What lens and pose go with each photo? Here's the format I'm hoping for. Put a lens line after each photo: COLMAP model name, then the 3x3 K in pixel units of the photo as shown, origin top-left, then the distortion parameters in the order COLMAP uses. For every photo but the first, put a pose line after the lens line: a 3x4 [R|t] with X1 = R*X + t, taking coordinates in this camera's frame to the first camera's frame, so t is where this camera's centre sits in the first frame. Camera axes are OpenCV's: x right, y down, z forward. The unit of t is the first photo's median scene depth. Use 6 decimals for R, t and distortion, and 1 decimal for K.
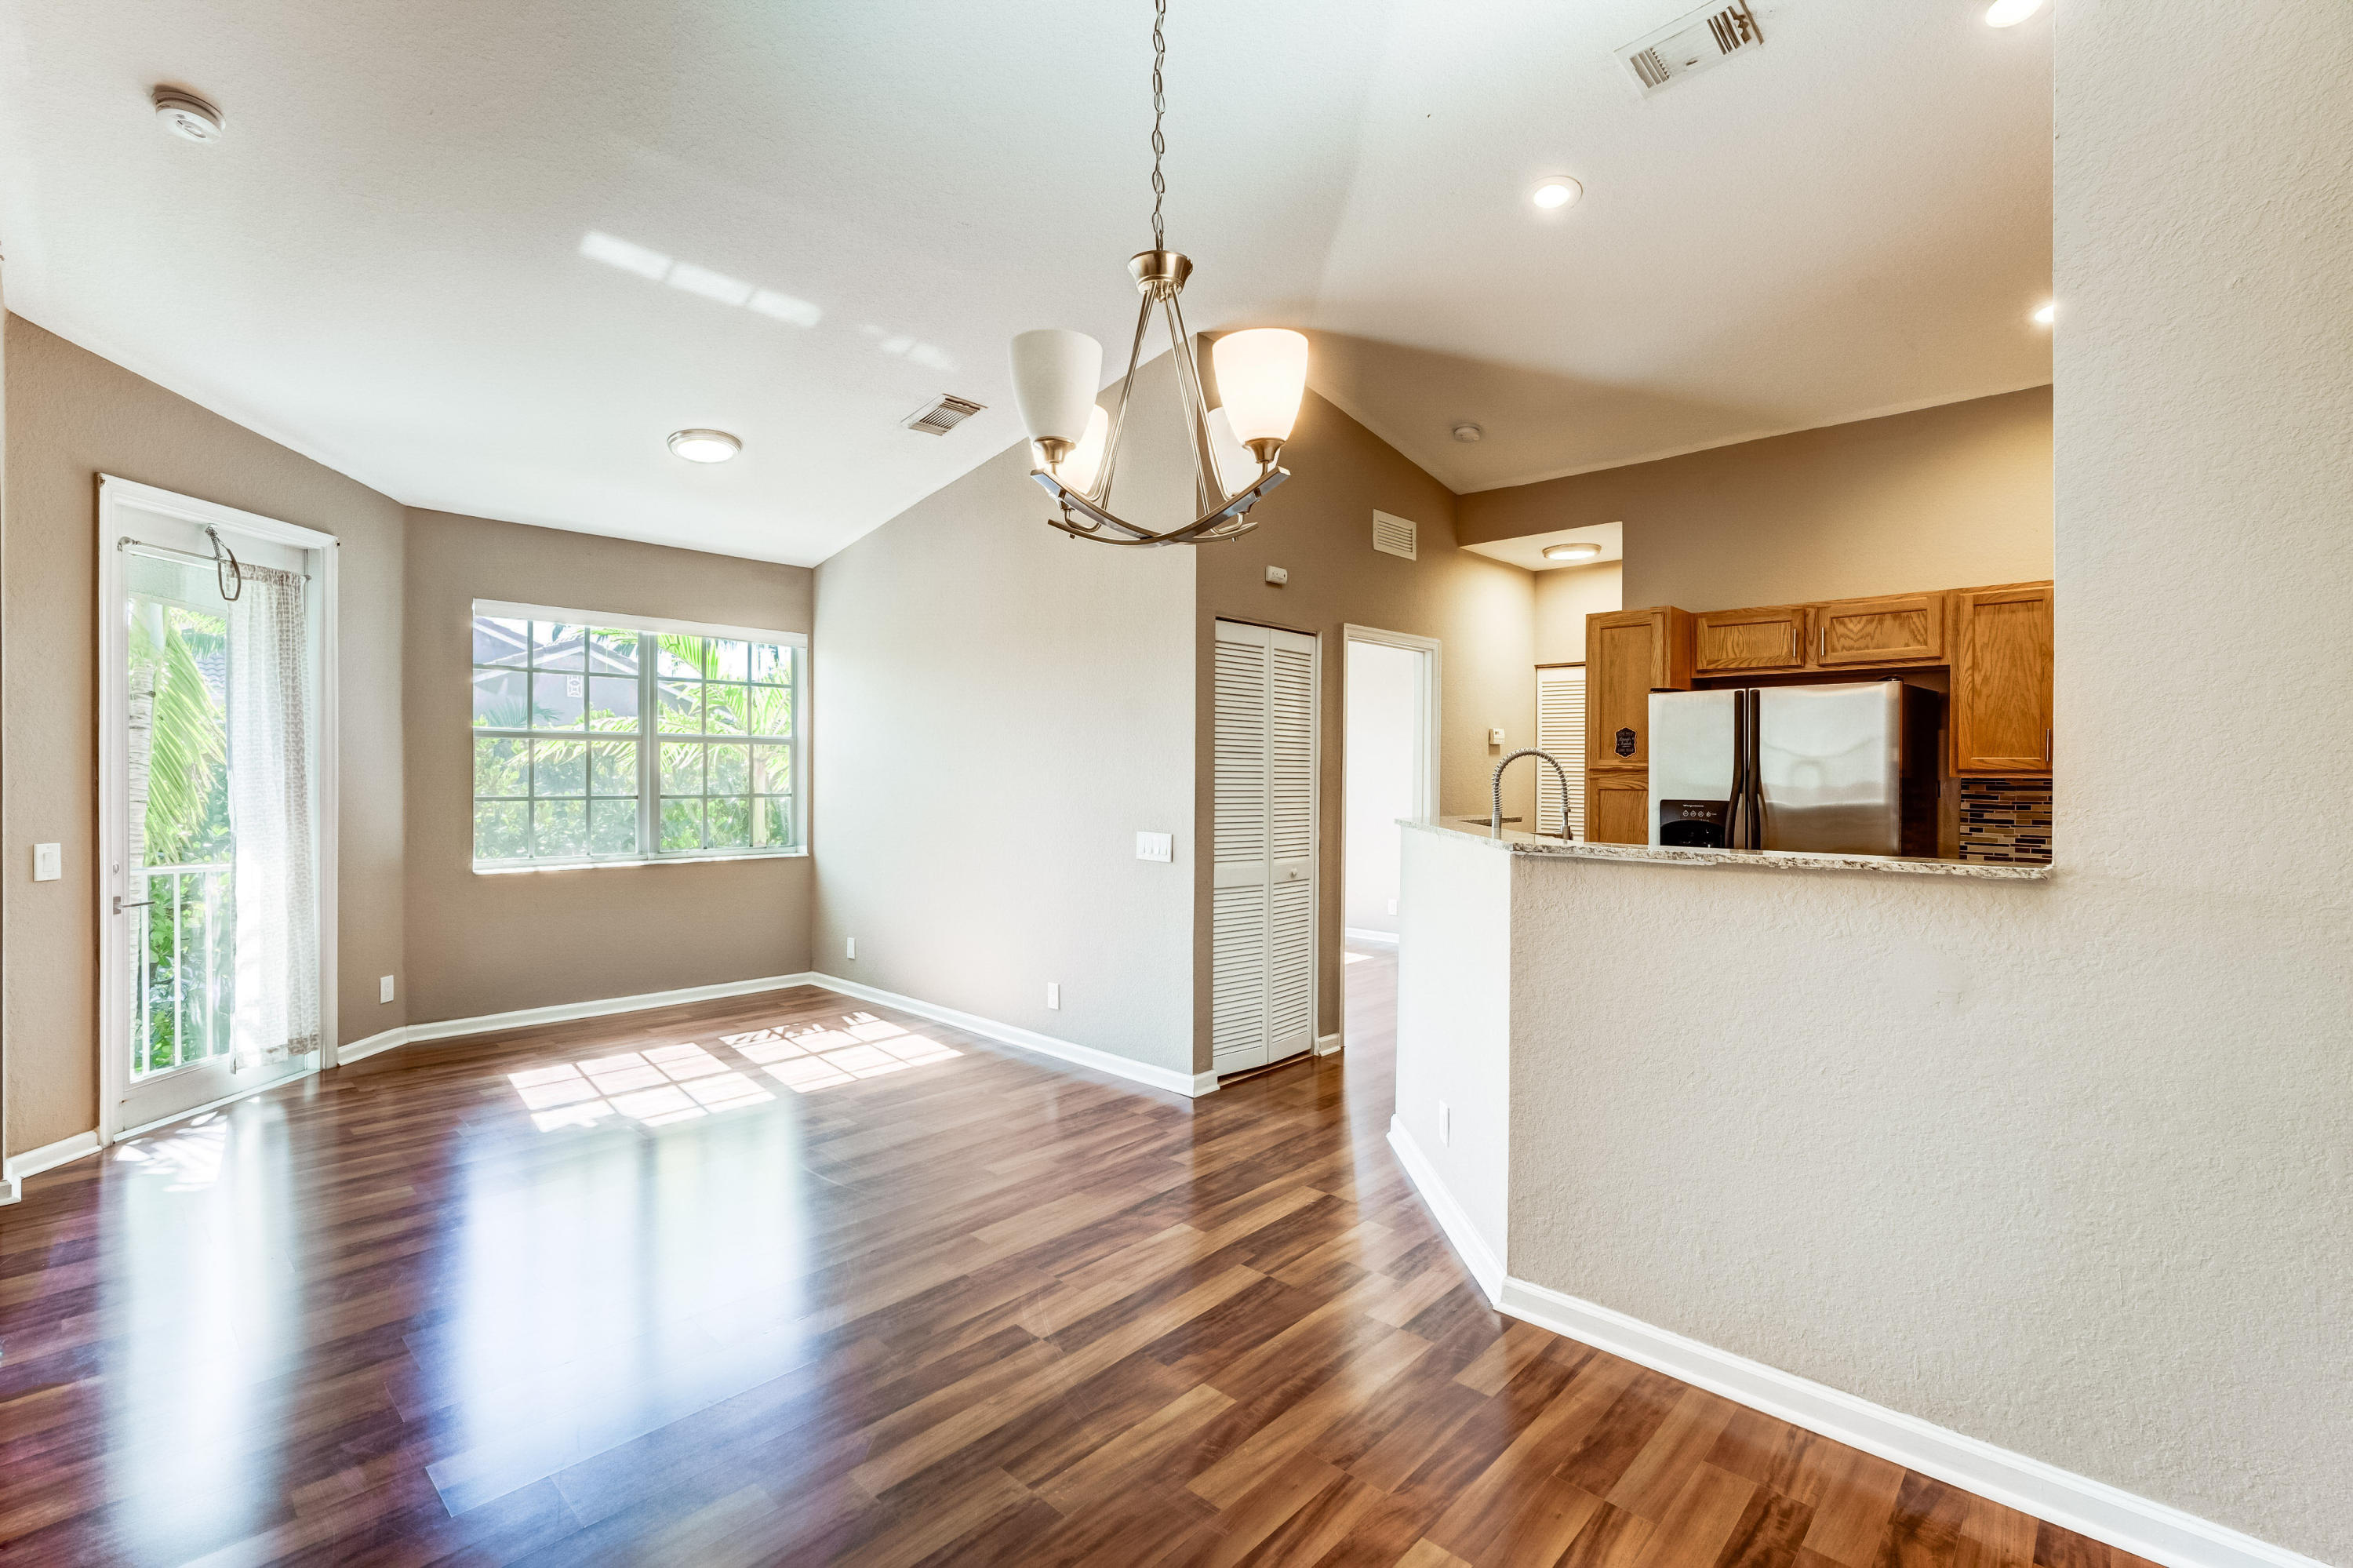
lens RADIAL K [[1044.6, 0, 1178.5], [0, 1044.6, 774.6], [0, 0, 1]] dist [-0.001165, 0.000358]
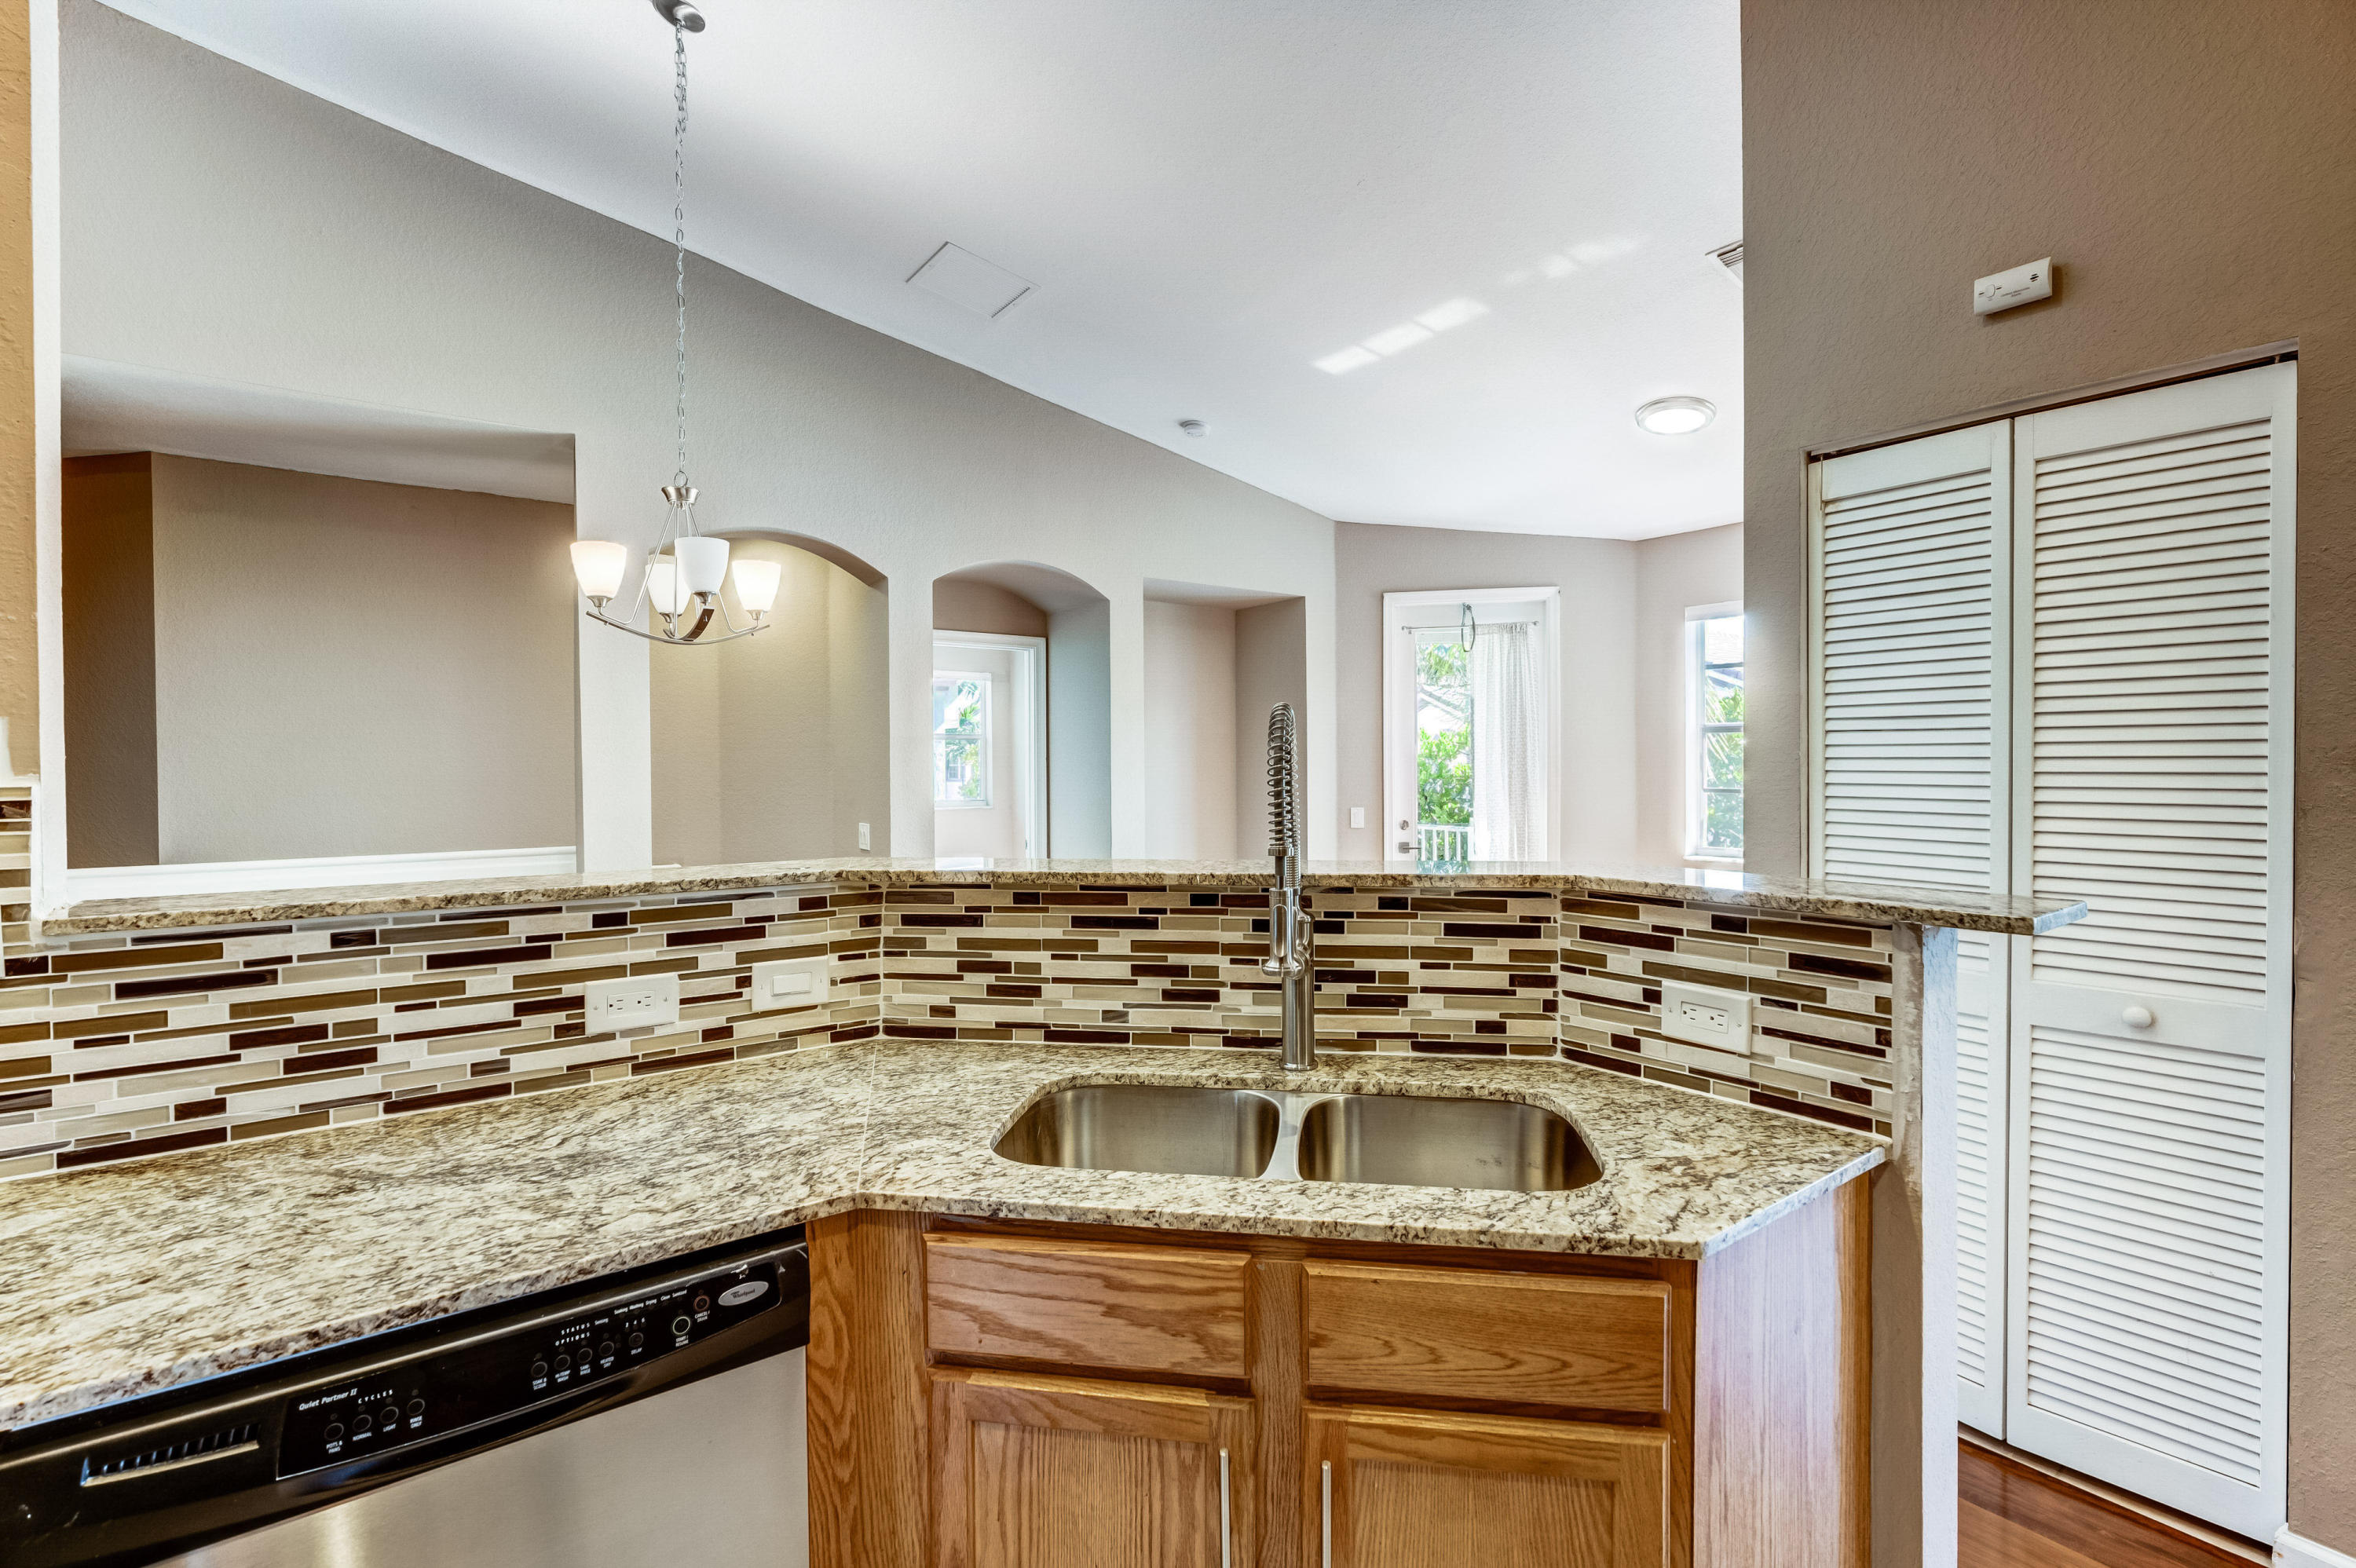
lens RADIAL K [[1045.7, 0, 1180.0], [0, 1045.7, 774.6], [0, 0, 1]] dist [-0.001165, 0.000358]
pose [[-0.176543, 0.007147, -0.984267, 0.641184], [-0.007520, 0.999935, 0.008609, 0.000200], [0.984264, 0.008922, -0.176478, 0.860354]]
